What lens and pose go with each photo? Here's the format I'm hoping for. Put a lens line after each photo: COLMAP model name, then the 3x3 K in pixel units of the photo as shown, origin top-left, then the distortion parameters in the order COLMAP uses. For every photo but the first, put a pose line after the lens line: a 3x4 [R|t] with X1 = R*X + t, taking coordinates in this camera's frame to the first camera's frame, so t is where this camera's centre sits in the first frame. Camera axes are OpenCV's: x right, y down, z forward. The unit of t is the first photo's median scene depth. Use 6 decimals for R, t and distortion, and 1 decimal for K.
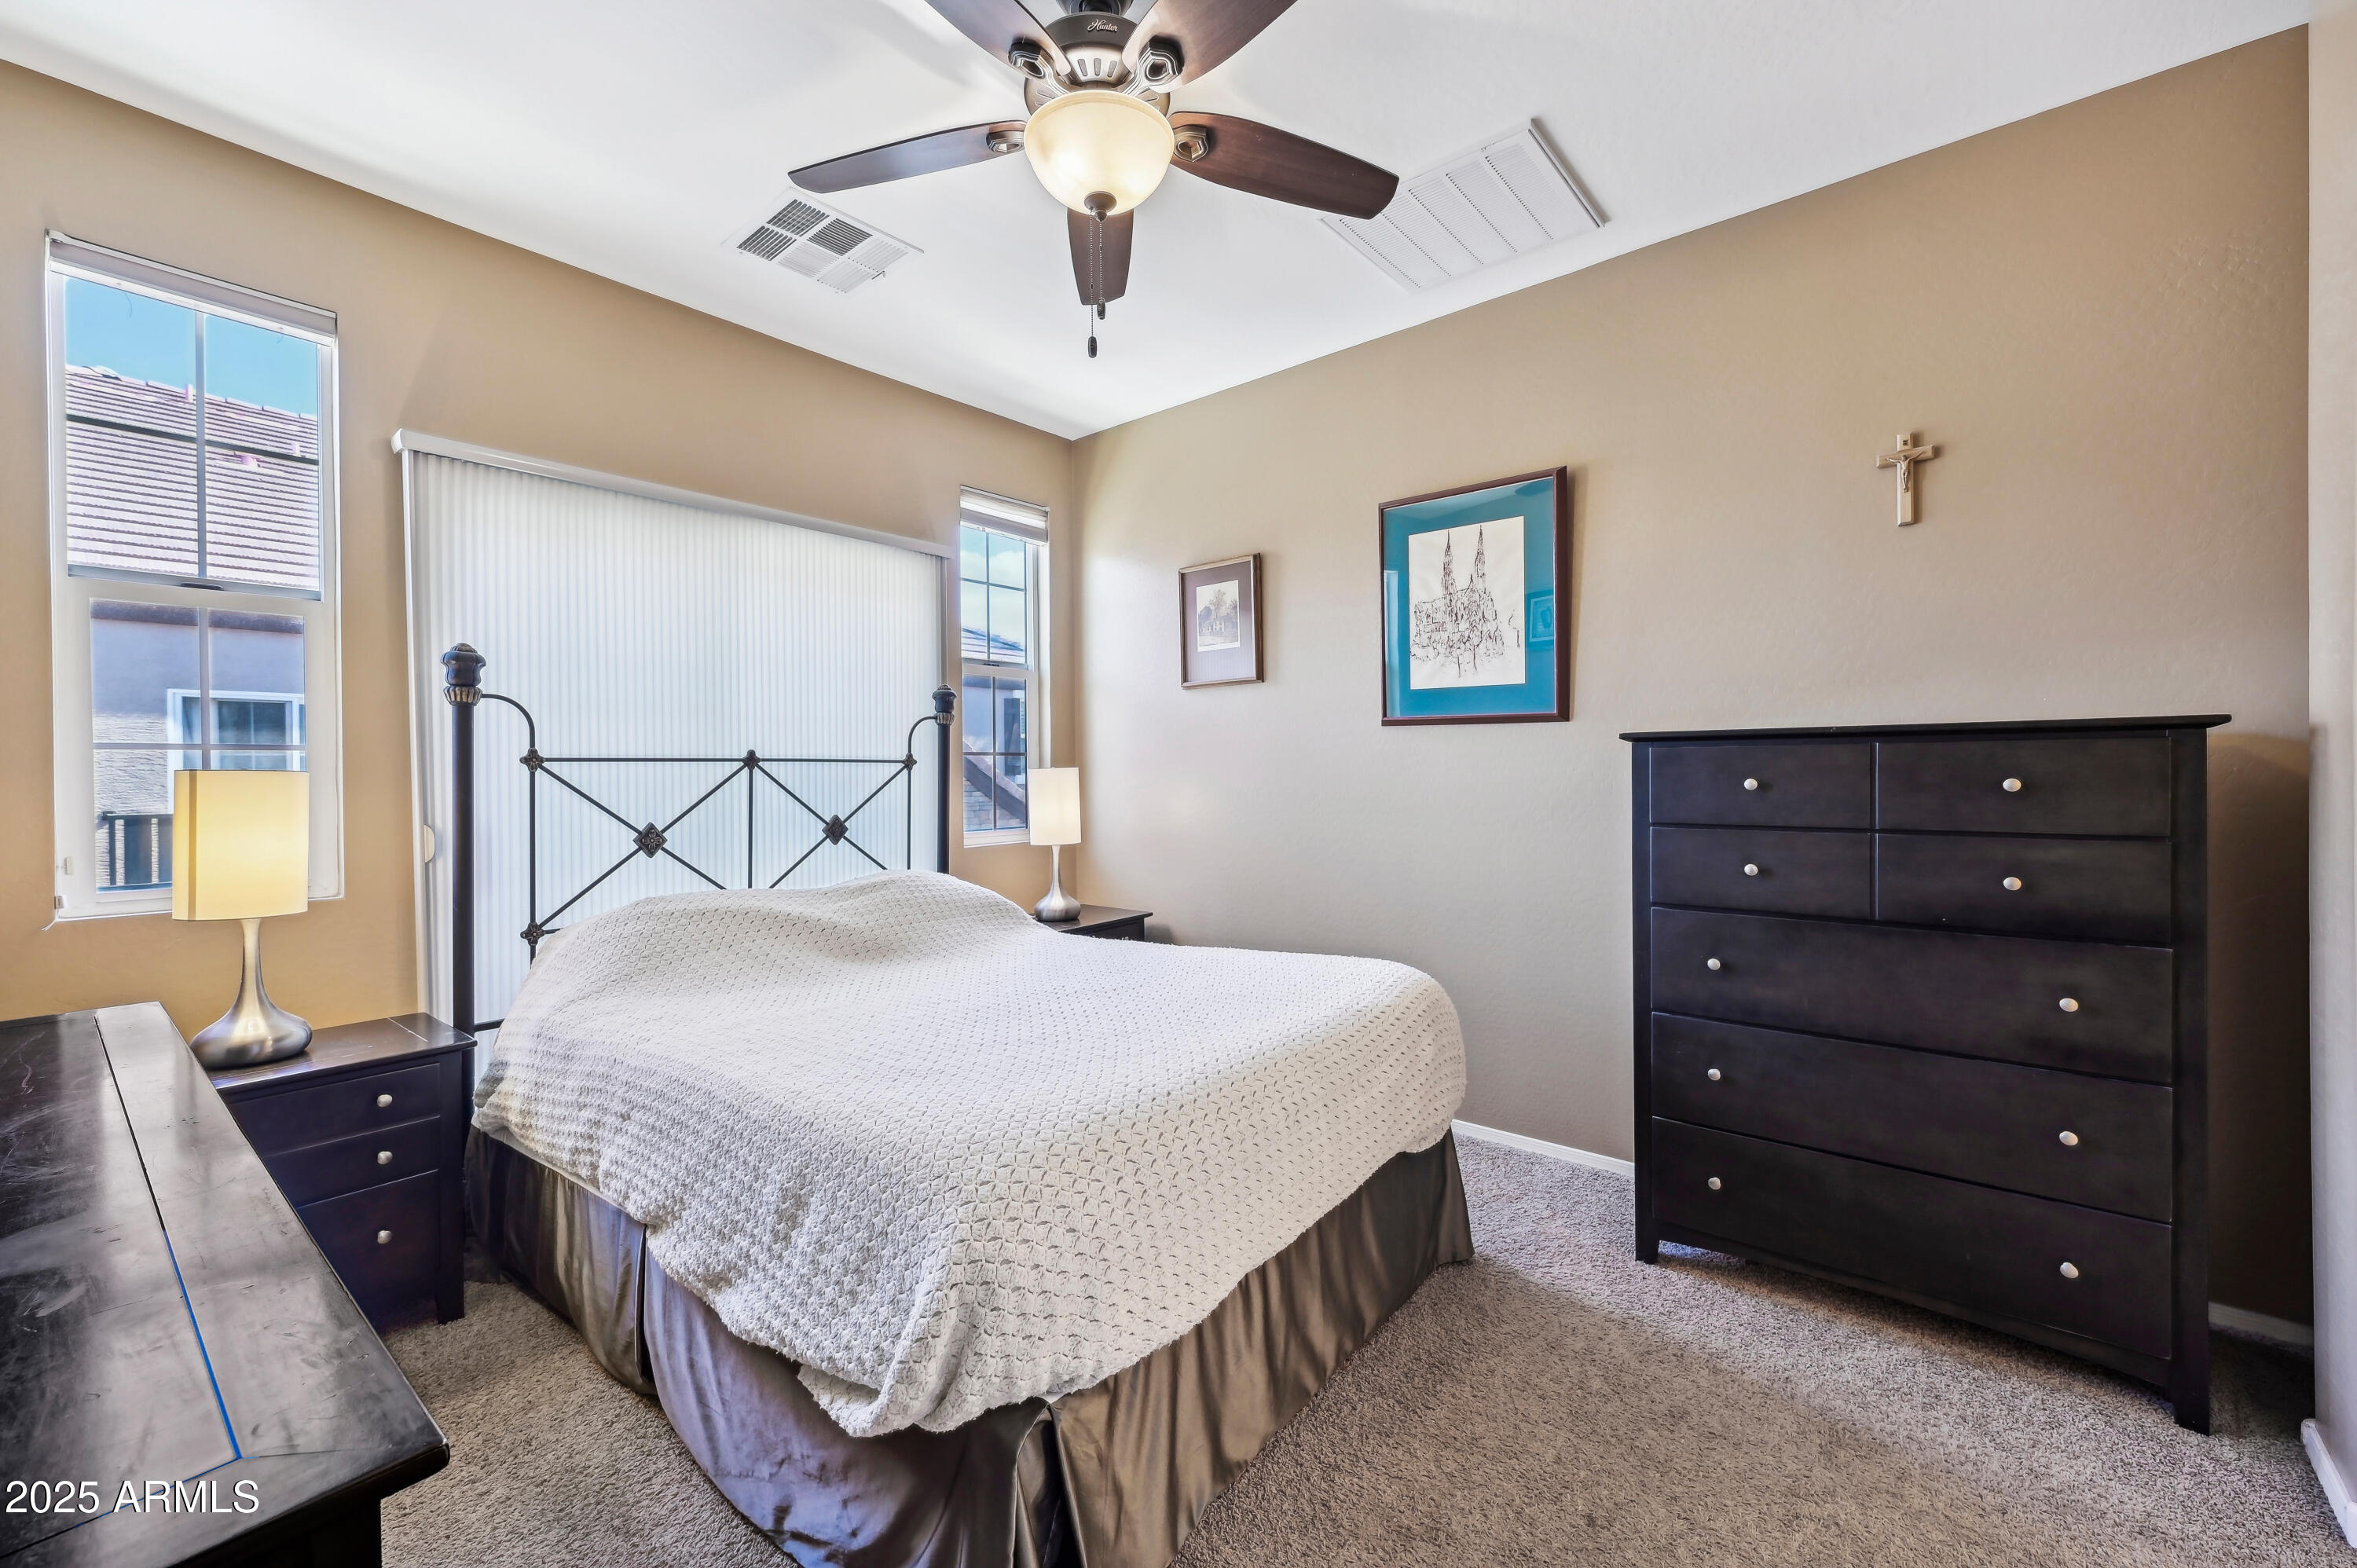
lens RADIAL K [[956.8, 0, 1163.2], [0, 956.8, 783.4], [0, 0, 1]] dist [-0.002874, 0.001272]
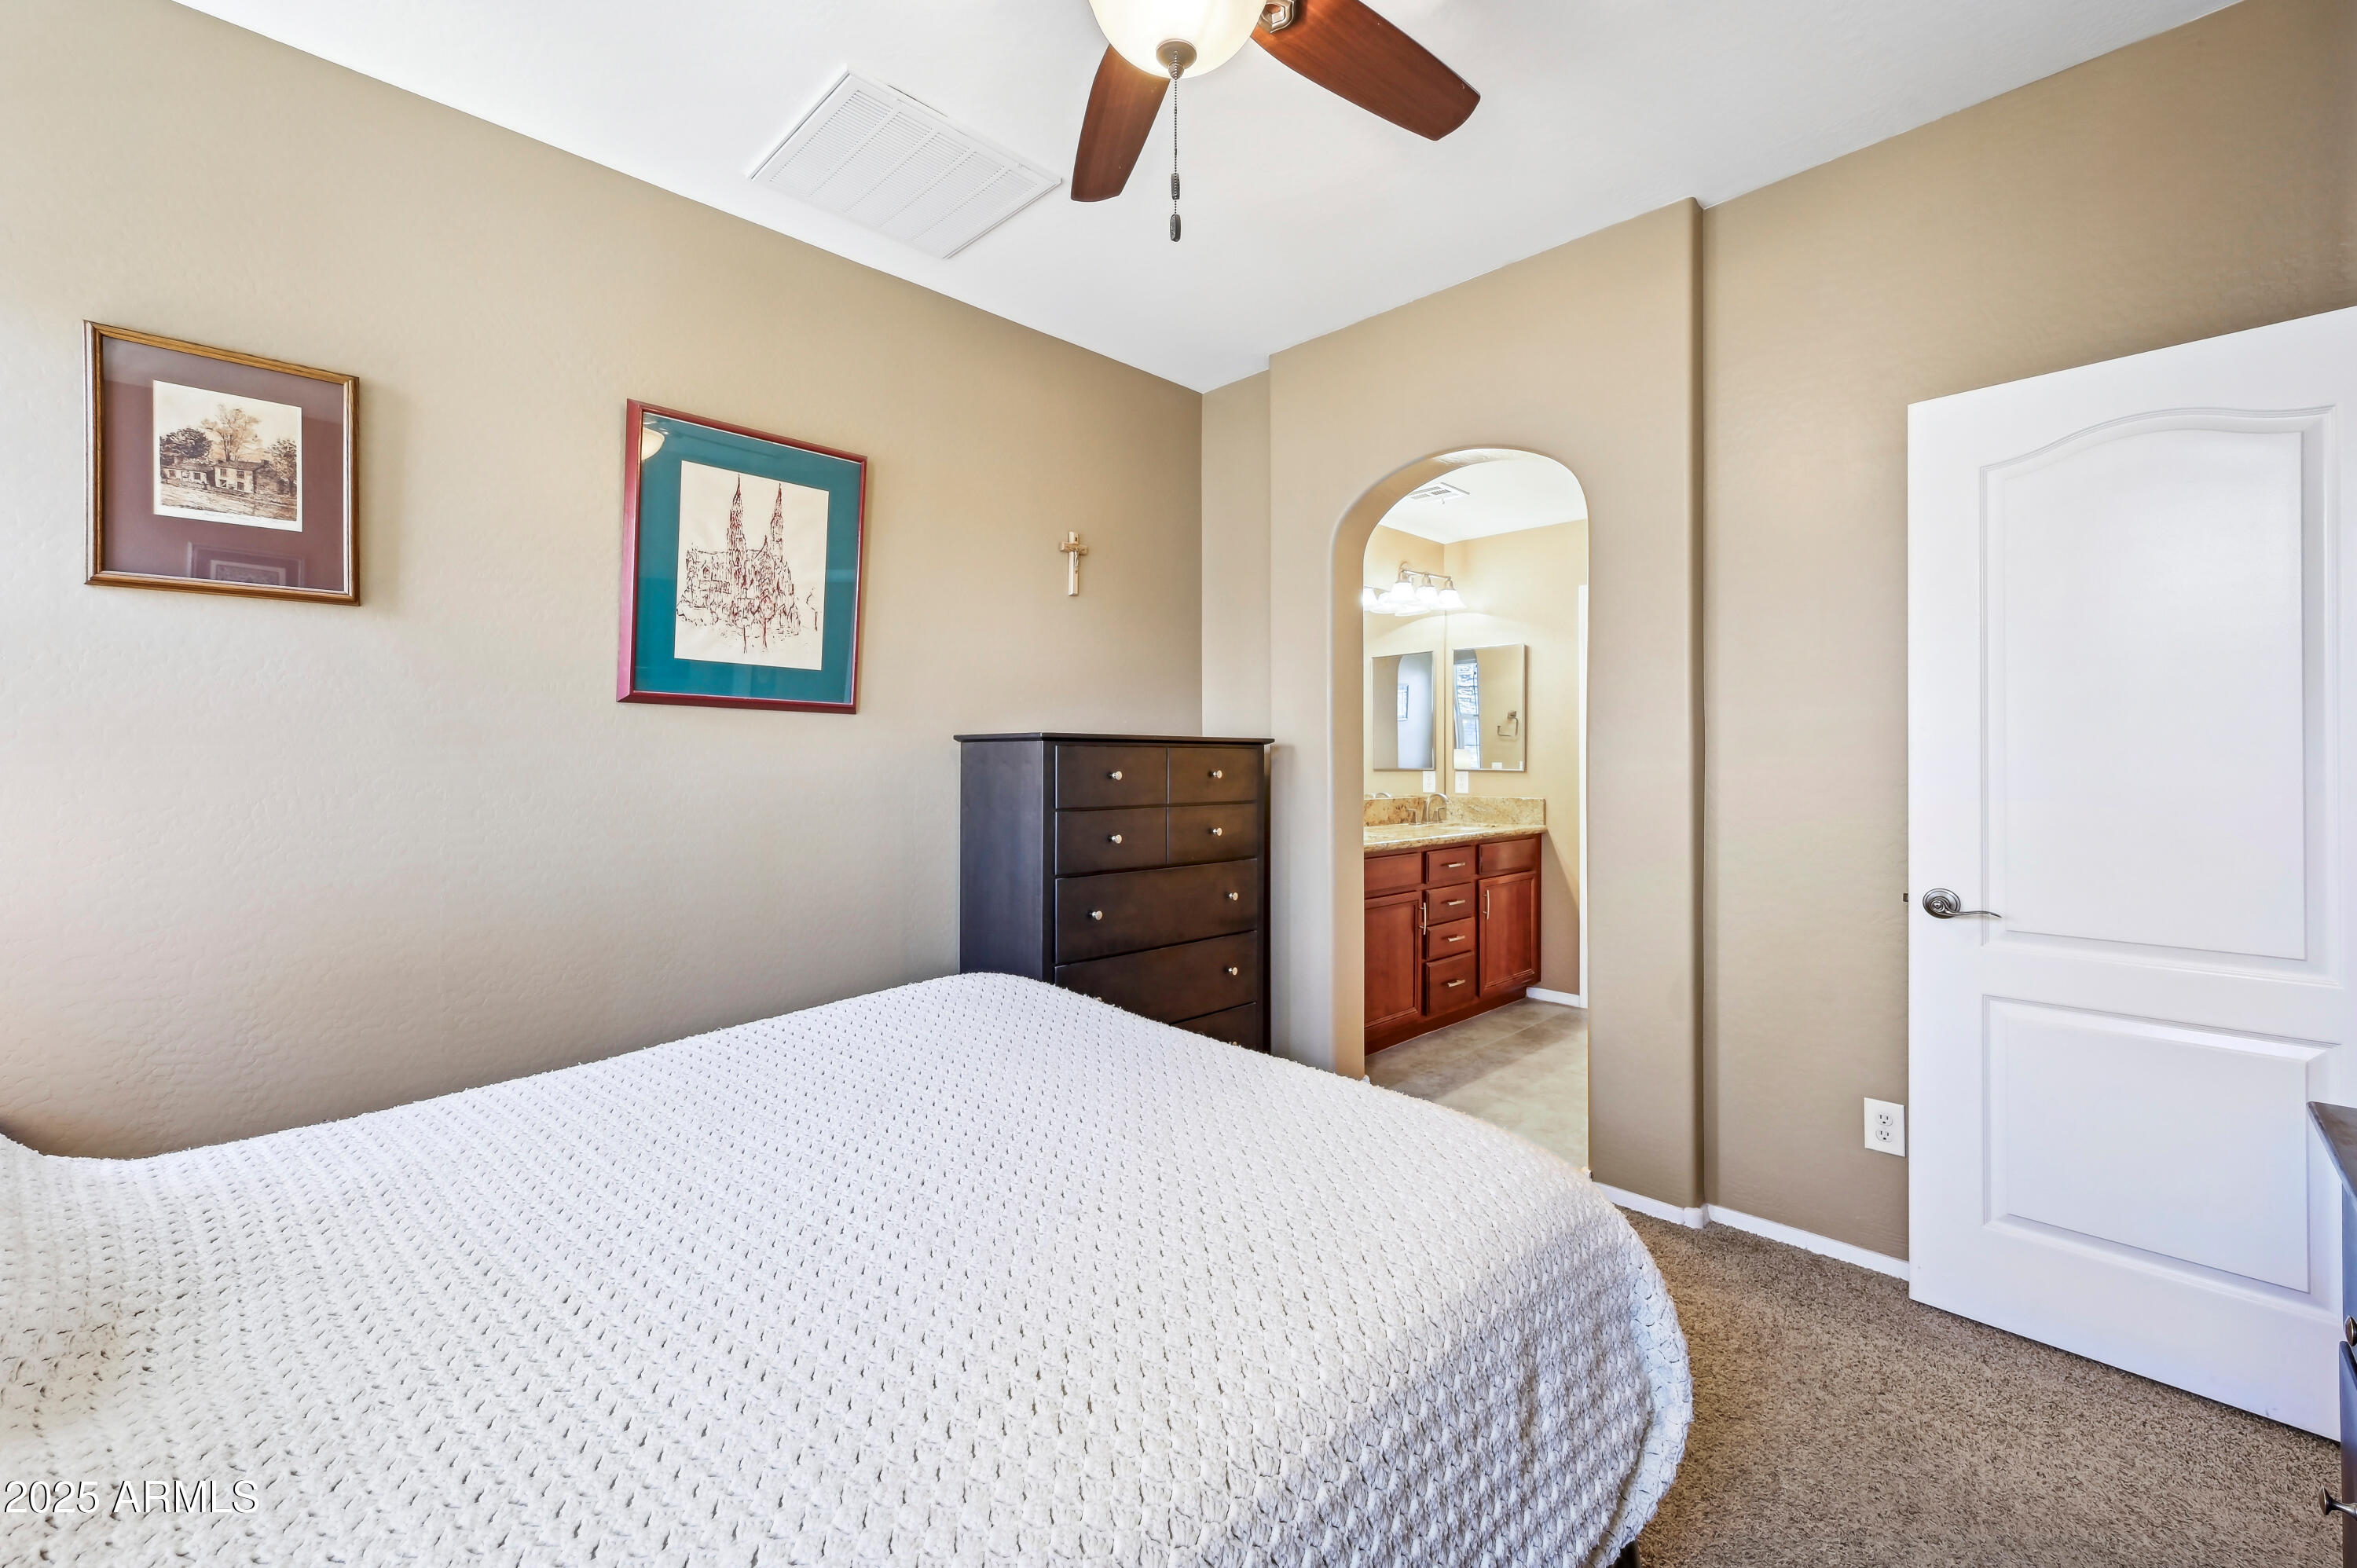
lens RADIAL K [[956.8, 0, 1175.3], [0, 956.8, 760.6], [0, 0, 1]] dist [-0.002874, 0.001272]
pose [[0.091159, 0.013003, 0.995751, -0.494663], [0.011572, 0.999833, -0.014116, 0.000154], [-0.995769, 0.012810, 0.090994, 0.553001]]
